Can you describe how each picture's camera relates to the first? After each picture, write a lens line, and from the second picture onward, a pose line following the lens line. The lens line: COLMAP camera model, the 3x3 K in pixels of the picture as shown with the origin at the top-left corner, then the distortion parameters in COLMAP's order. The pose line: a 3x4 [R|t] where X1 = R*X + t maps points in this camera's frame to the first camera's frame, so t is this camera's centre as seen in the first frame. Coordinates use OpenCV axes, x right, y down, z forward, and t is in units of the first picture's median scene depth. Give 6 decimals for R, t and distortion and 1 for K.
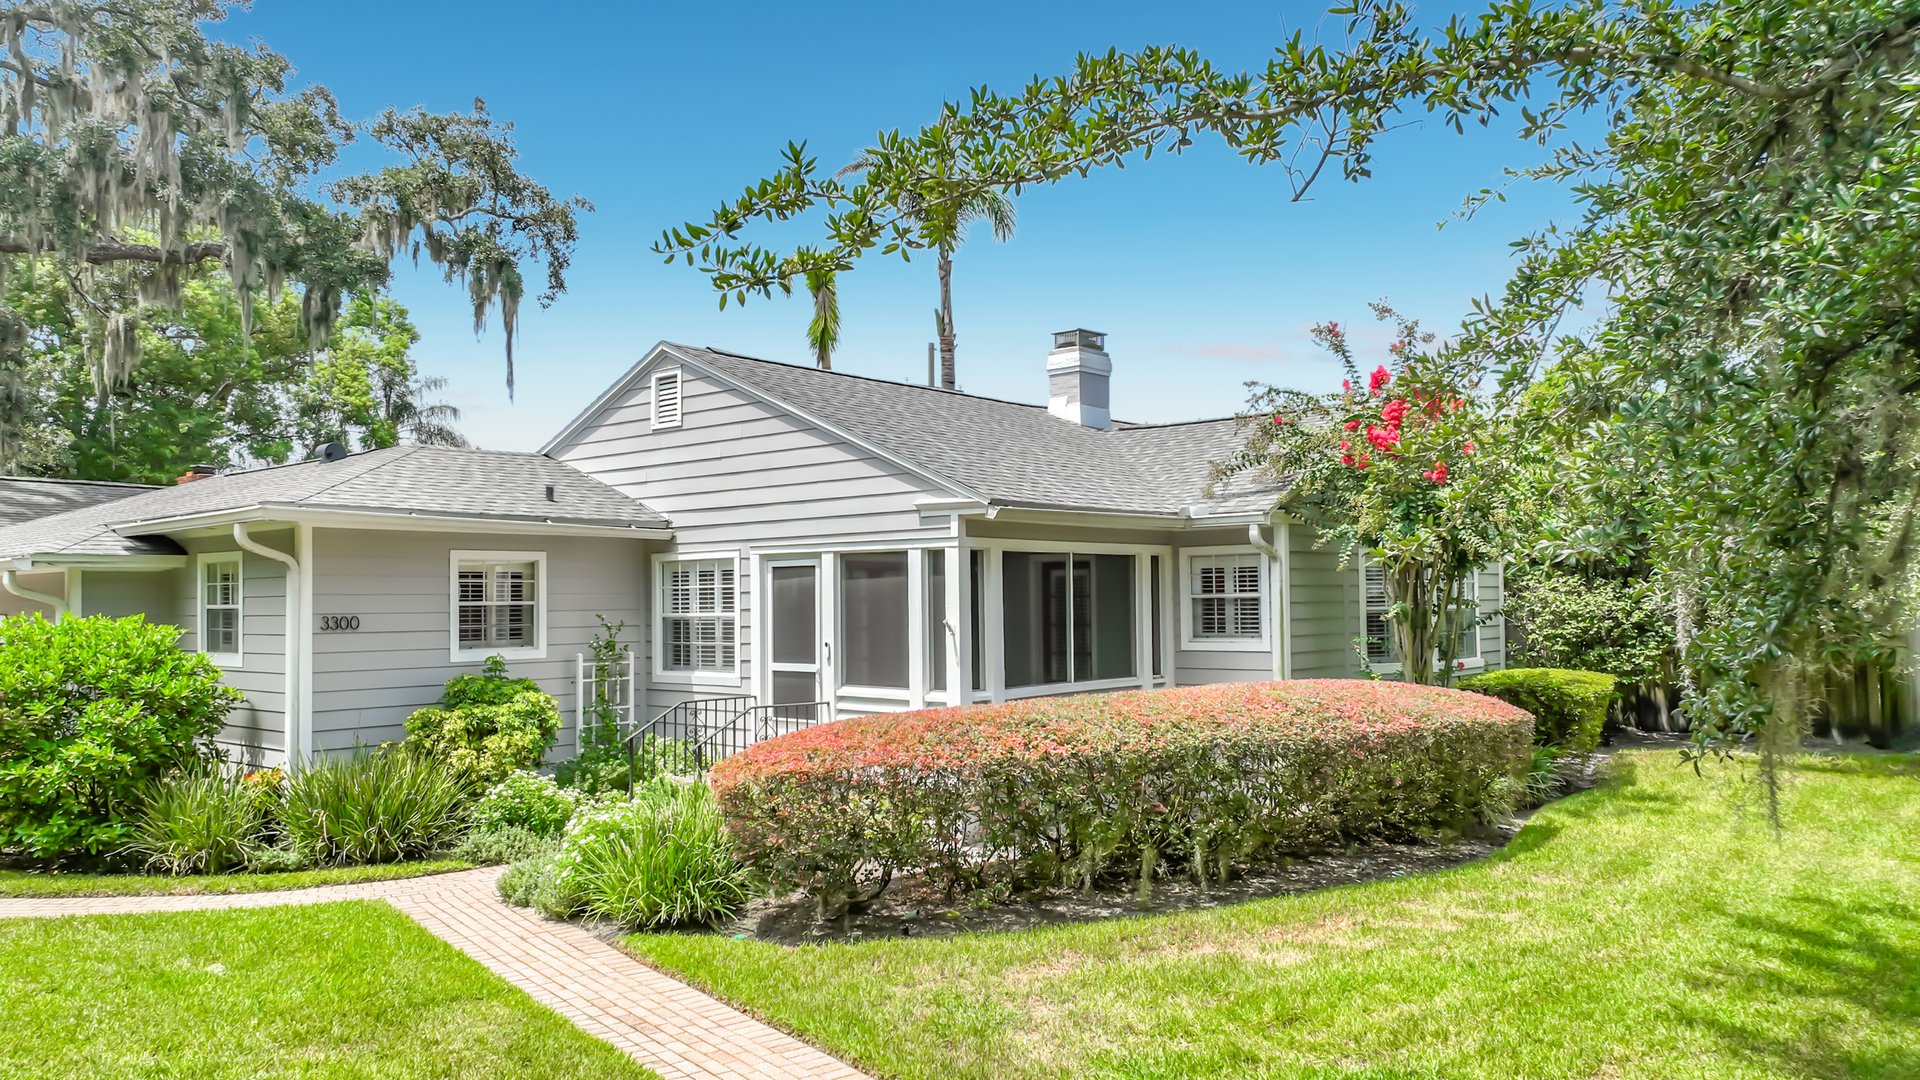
lens RADIAL K [[1417.9, 0, 966.6], [0, 1417.9, 541.8], [0, 0, 1]] dist [-0.013940, -0.008221]
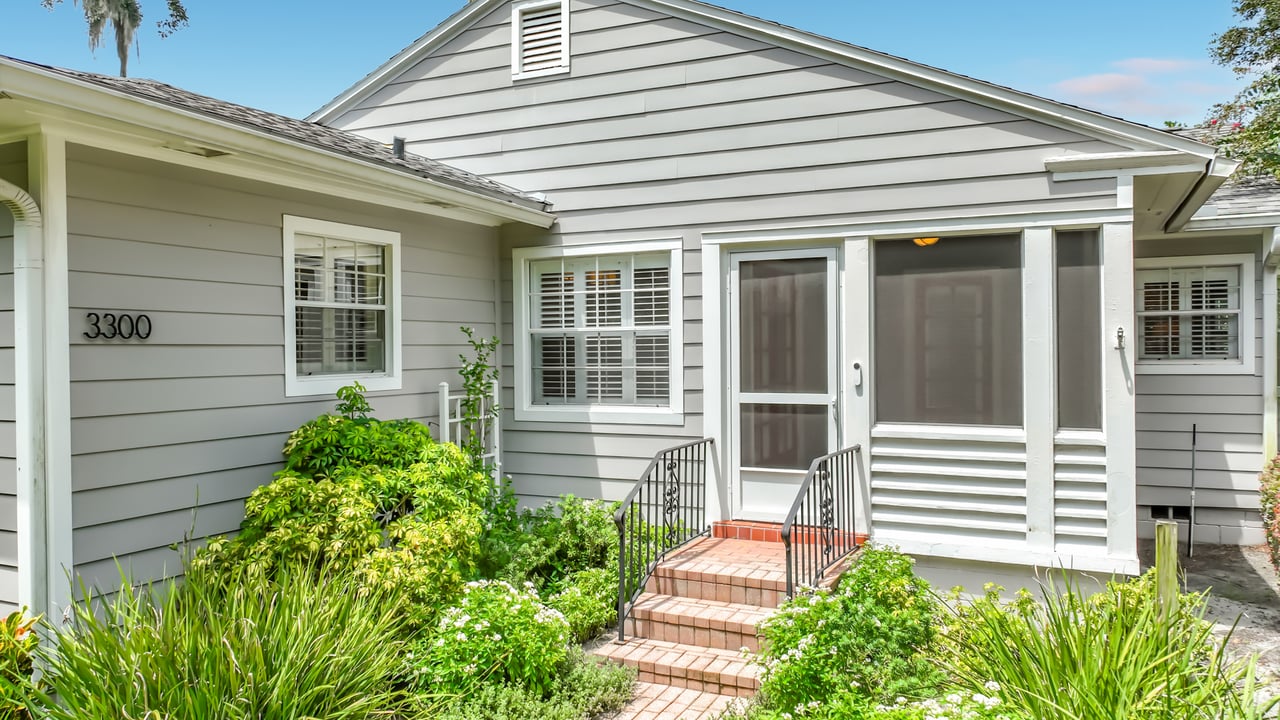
lens RADIAL K [[945.3, 0, 635.8], [0, 945.3, 353.6], [0, 0, 1]] dist [-0.013940, -0.008221]
pose [[0.961891, 0.002548, 0.273420, -0.318534], [-0.014257, 0.999064, 0.040843, 0.045699], [-0.273060, -0.043185, 0.961027, 0.542043]]
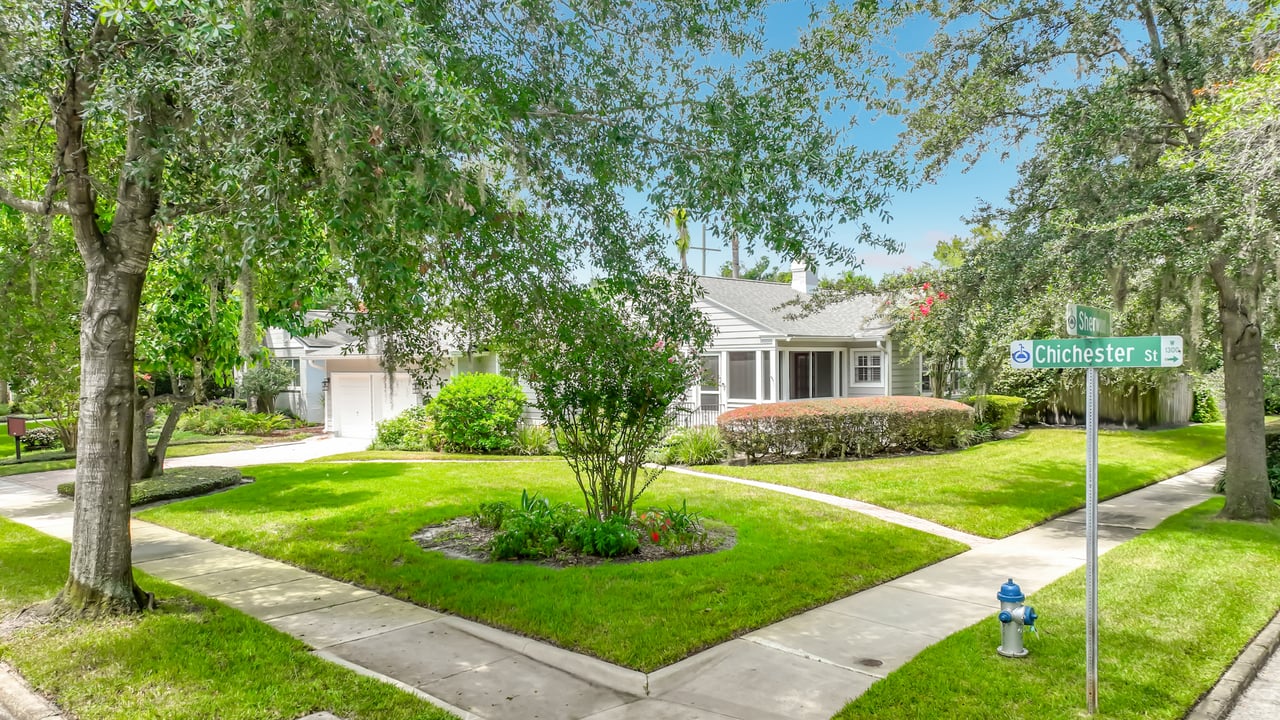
lens RADIAL K [[945.3, 0, 634.9], [0, 945.3, 369.9], [0, 0, 1]] dist [-0.013940, -0.008221]
pose [[0.998348, 0.002900, -0.057379, -0.158233], [-0.000093, 0.998805, 0.048867, -0.044001], [0.057453, -0.048780, 0.997156, -0.827045]]
